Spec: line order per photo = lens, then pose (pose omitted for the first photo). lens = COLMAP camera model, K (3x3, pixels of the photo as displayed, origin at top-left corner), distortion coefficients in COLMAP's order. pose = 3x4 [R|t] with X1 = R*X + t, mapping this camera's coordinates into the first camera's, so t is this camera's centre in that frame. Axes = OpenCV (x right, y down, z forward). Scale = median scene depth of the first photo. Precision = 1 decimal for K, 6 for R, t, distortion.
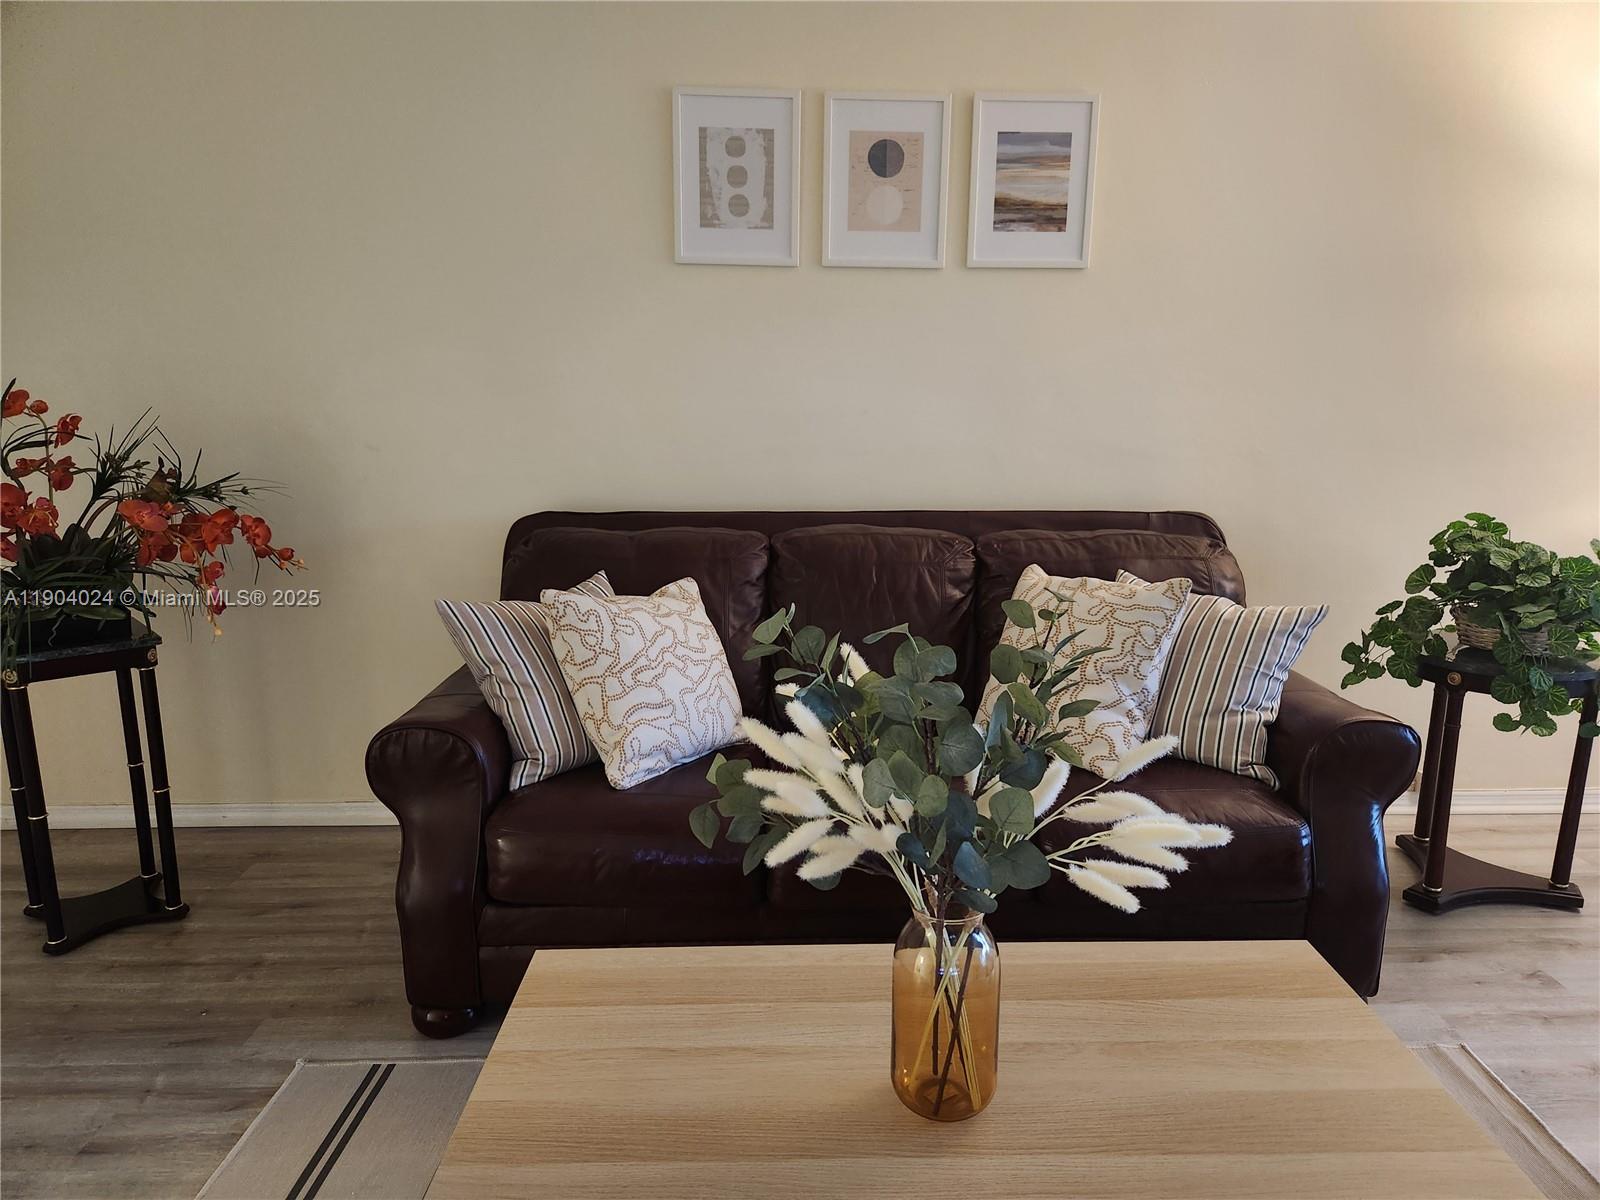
lens RADIAL K [[1086.7, 0, 803.8], [0, 1086.7, 616.4], [0, 0, 1]] dist [0.055263, -0.028592]
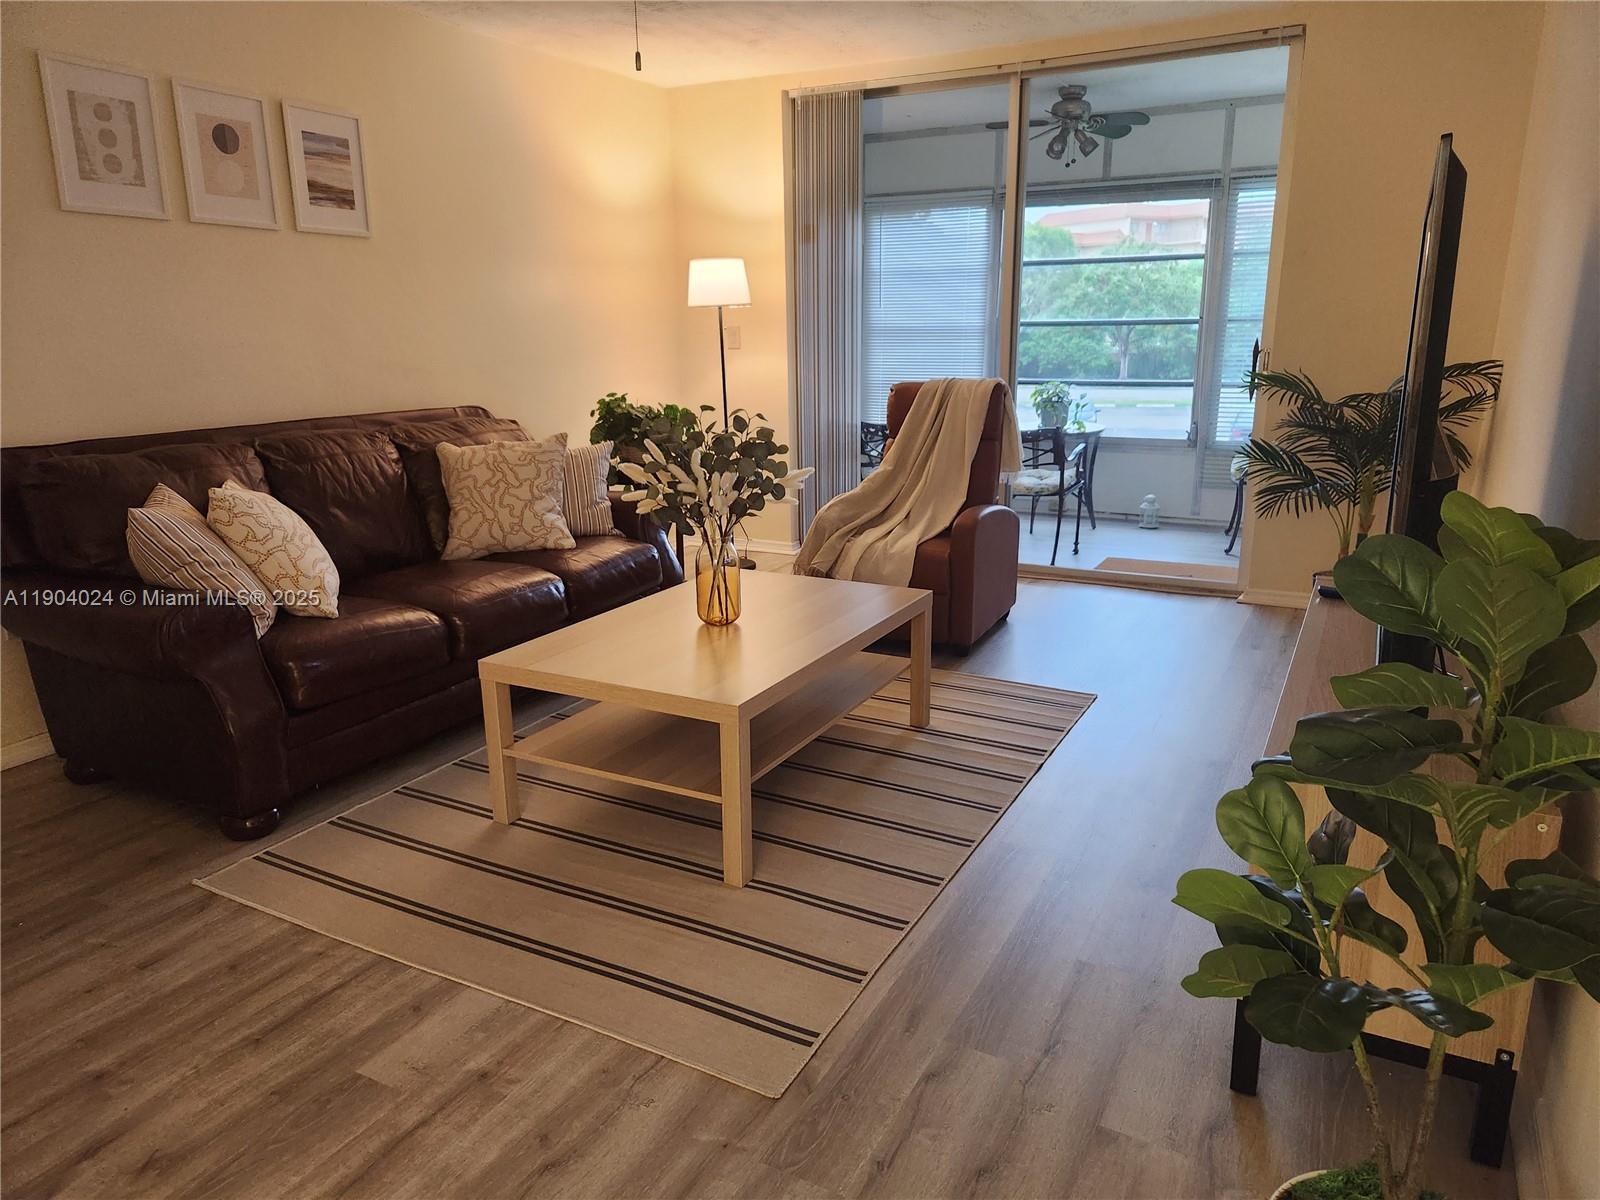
lens RADIAL K [[1086.7, 0, 800.9], [0, 1086.7, 589.5], [0, 0, 1]] dist [0.055263, -0.028592]
pose [[0.507211, -0.216889, 0.834084, -0.754699], [0.195051, 0.971592, 0.134034, 0.039260], [-0.839459, 0.094706, 0.535106, -0.175669]]
